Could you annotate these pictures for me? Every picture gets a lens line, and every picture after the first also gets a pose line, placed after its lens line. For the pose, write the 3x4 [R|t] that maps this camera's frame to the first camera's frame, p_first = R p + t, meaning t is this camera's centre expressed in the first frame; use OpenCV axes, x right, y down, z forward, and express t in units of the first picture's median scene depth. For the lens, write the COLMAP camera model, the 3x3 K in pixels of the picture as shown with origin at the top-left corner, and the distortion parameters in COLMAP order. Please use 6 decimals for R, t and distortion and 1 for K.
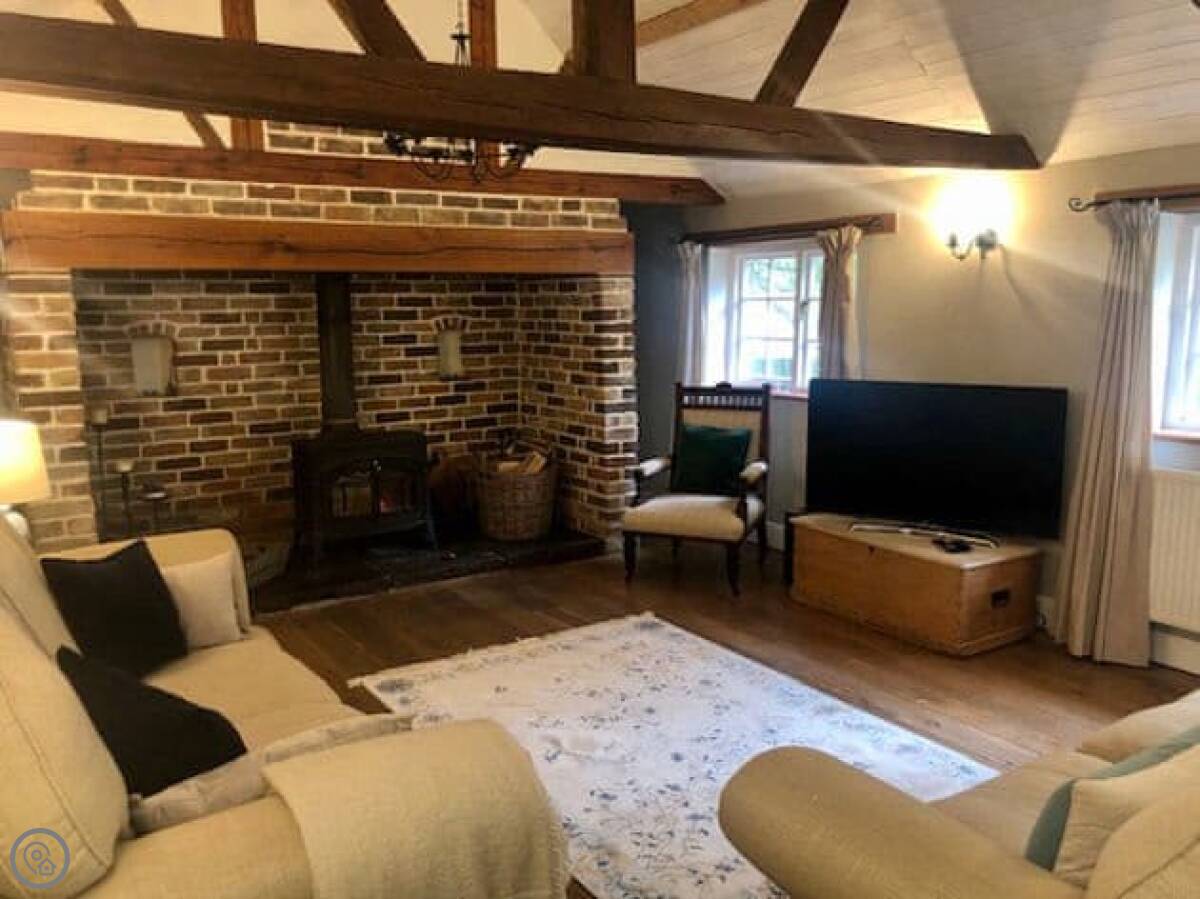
lens RADIAL K [[986.7, 0, 599.7], [0, 986.7, 489.0], [0, 0, 1]] dist [-0.002311, 0.002498]
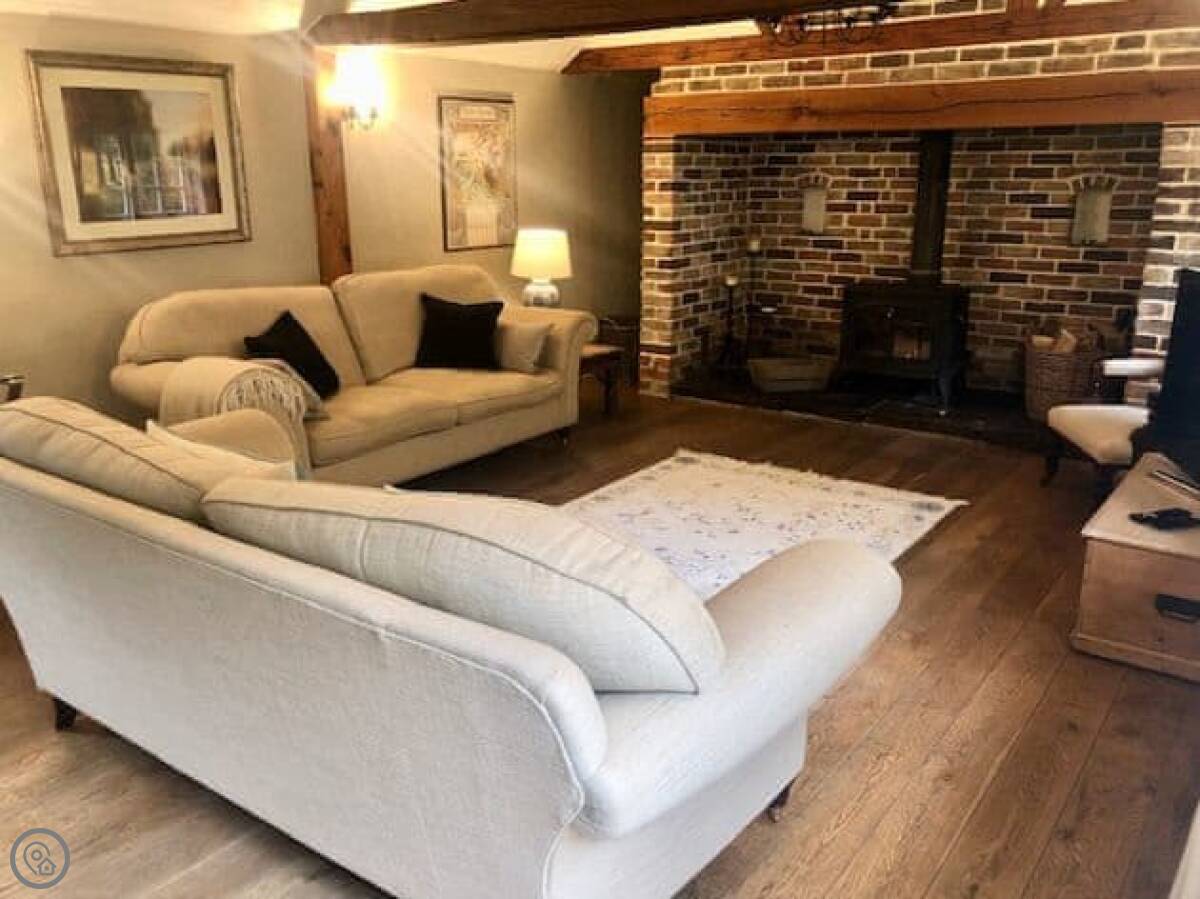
lens RADIAL K [[1020.2, 0, 599.2], [0, 1020.2, 427.5], [0, 0, 1]] dist [0.046314, -0.005419]
pose [[0.344271, 0.243928, -0.906629, 0.690937], [-0.182875, 0.964586, 0.190079, -0.054817], [0.920888, 0.100361, 0.376687, 0.278244]]
